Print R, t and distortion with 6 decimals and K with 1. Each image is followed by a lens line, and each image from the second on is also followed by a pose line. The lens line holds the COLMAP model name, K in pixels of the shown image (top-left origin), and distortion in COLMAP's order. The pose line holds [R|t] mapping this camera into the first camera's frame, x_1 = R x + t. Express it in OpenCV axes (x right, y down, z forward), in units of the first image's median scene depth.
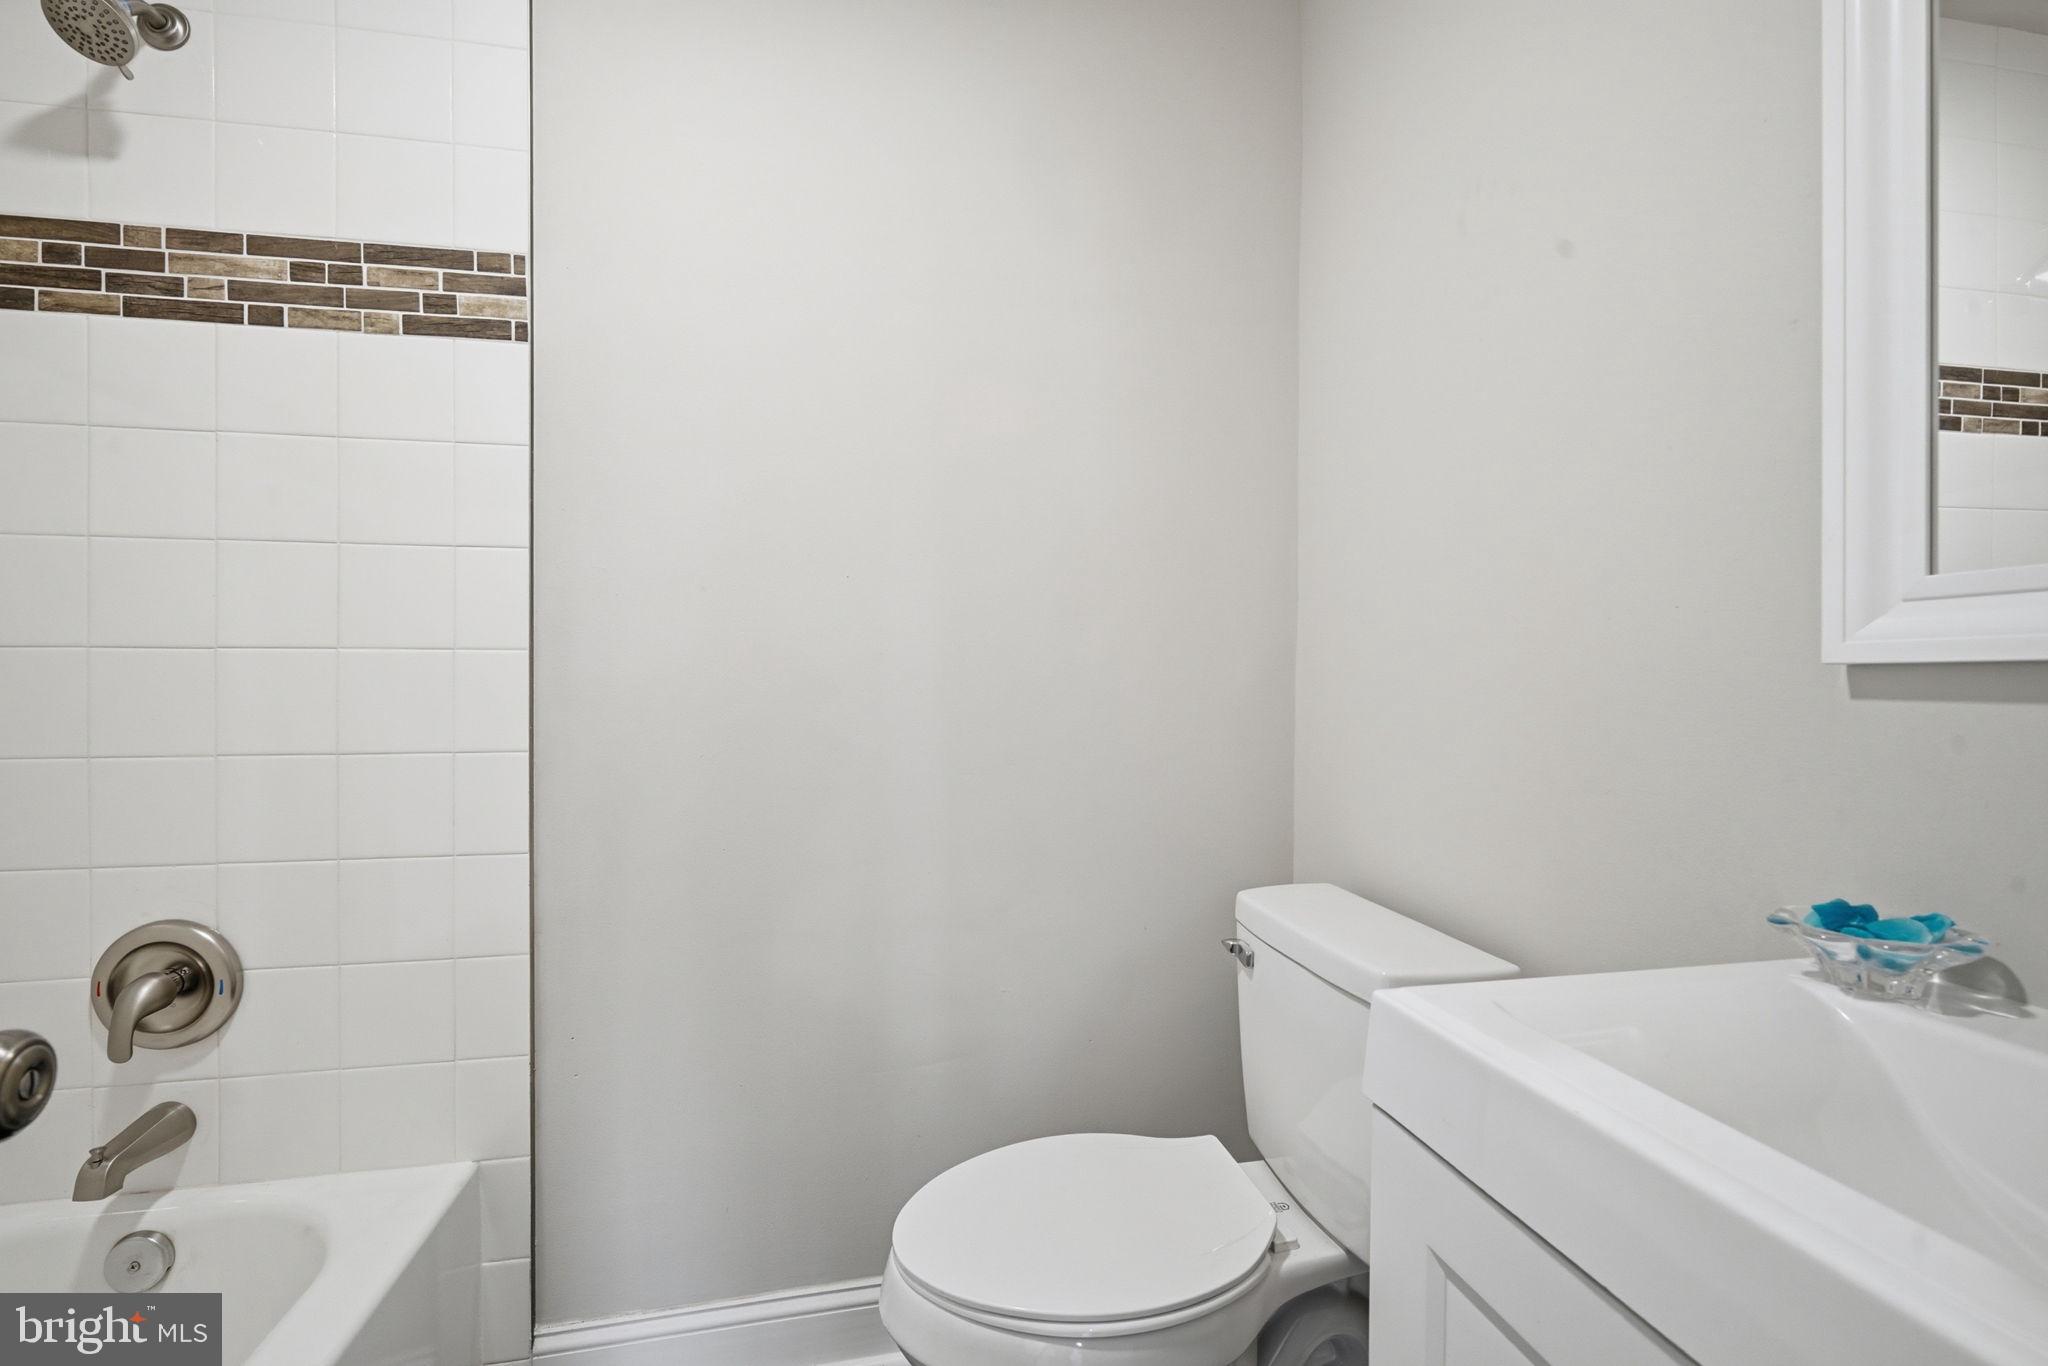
lens RADIAL K [[892.2, 0, 1023.5], [0, 892.2, 683.4], [0, 0, 1]] dist [-0.014906, 0.000998]
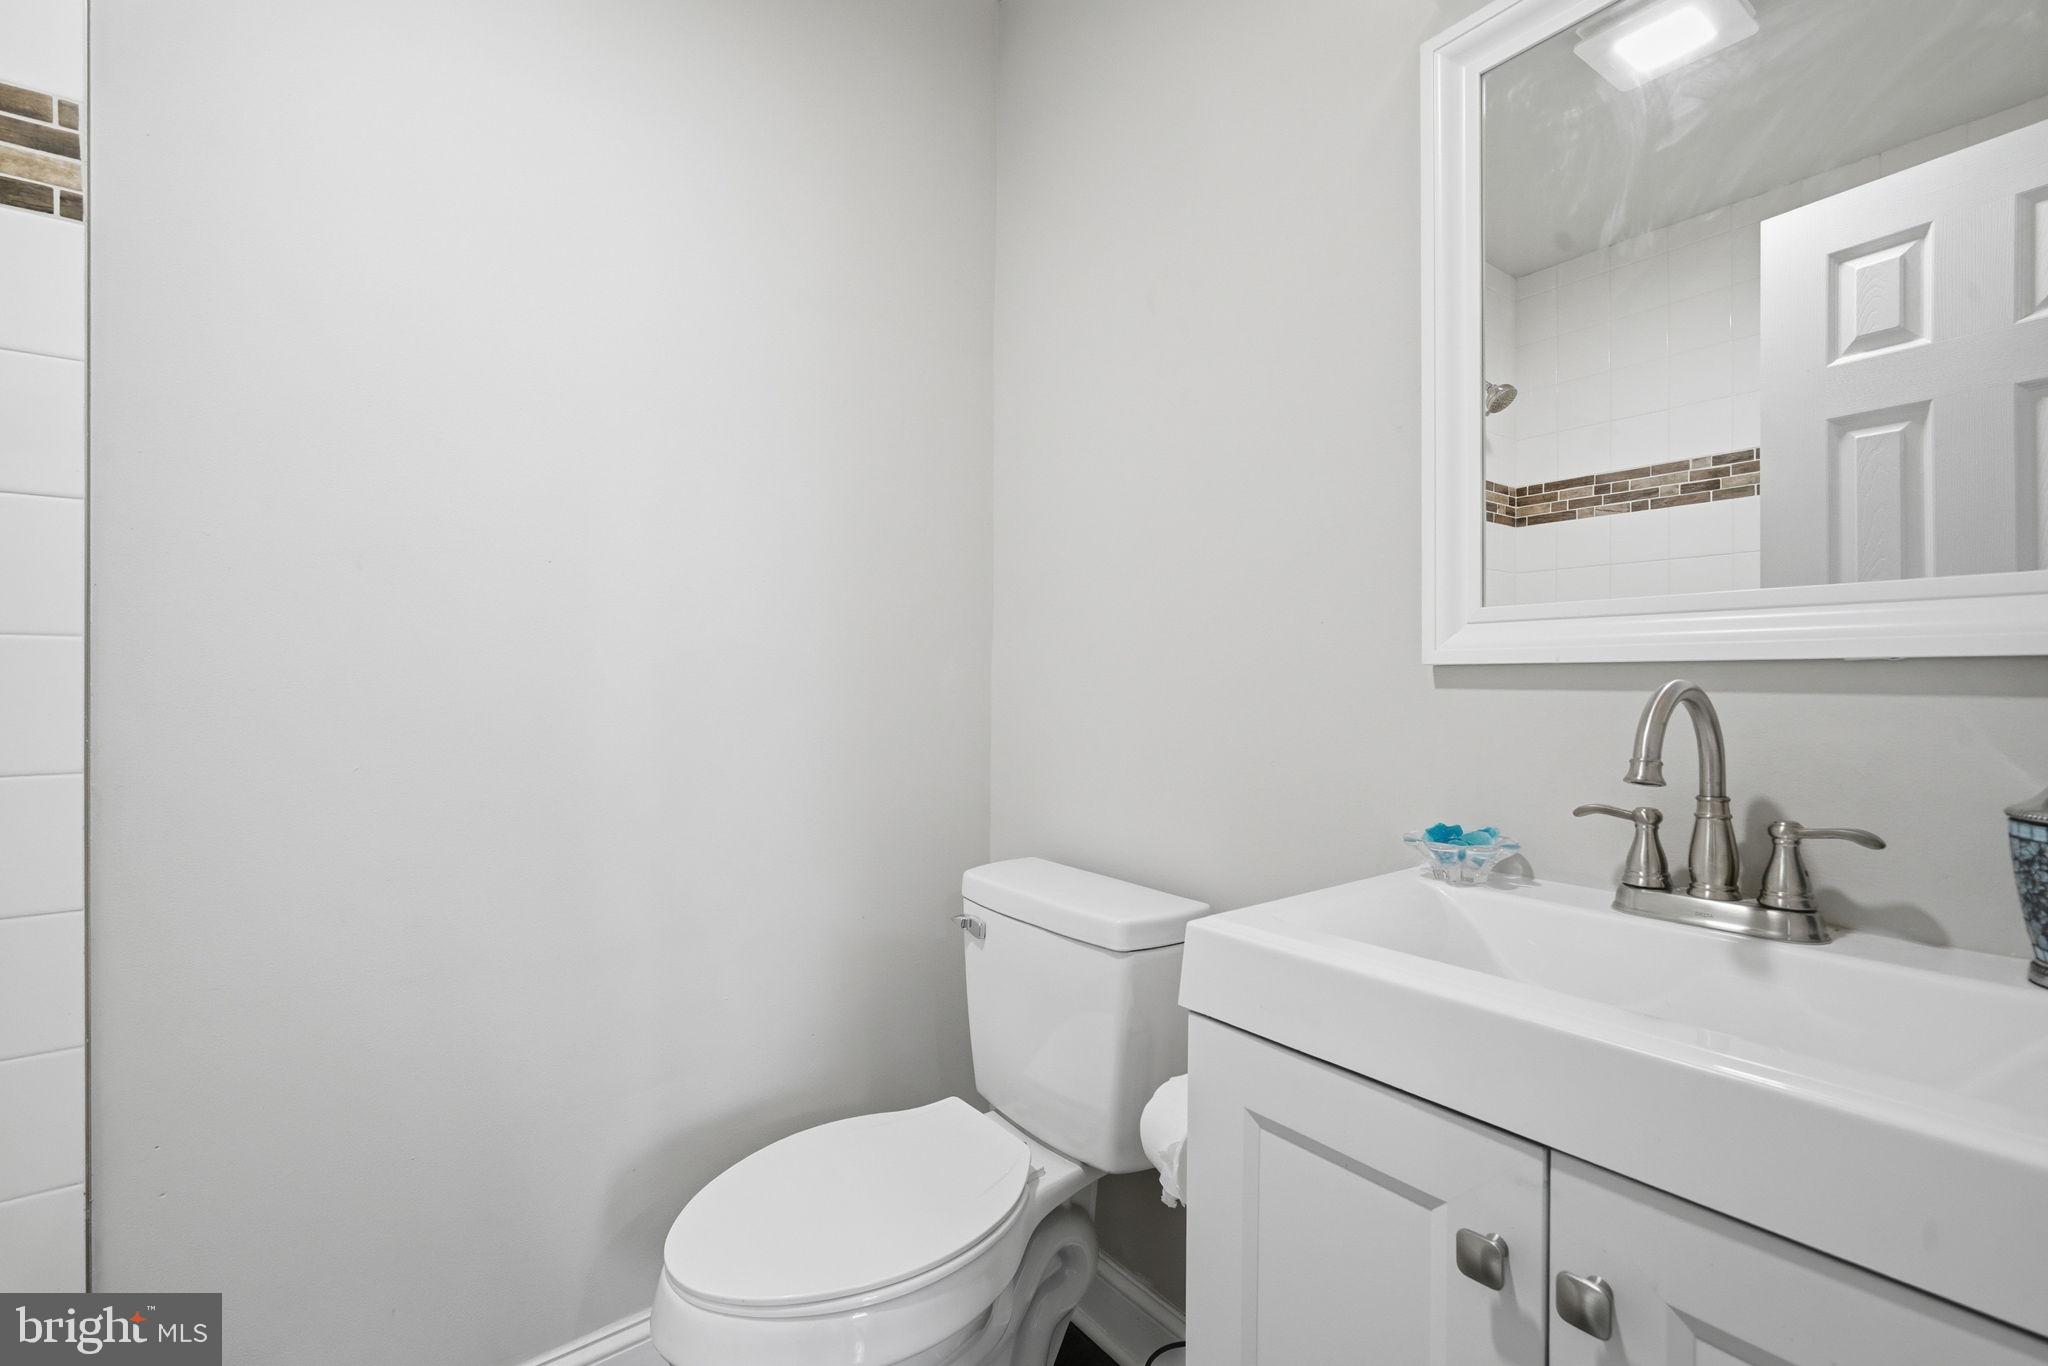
lens RADIAL K [[892.2, 0, 1042.2], [0, 892.2, 680.9], [0, 0, 1]] dist [-0.014906, 0.000998]
pose [[0.891864, -0.001399, 0.452301, -0.190464], [0.002347, 0.999996, -0.001535, 0.003454], [-0.452297, 0.002431, 0.891864, -0.018817]]
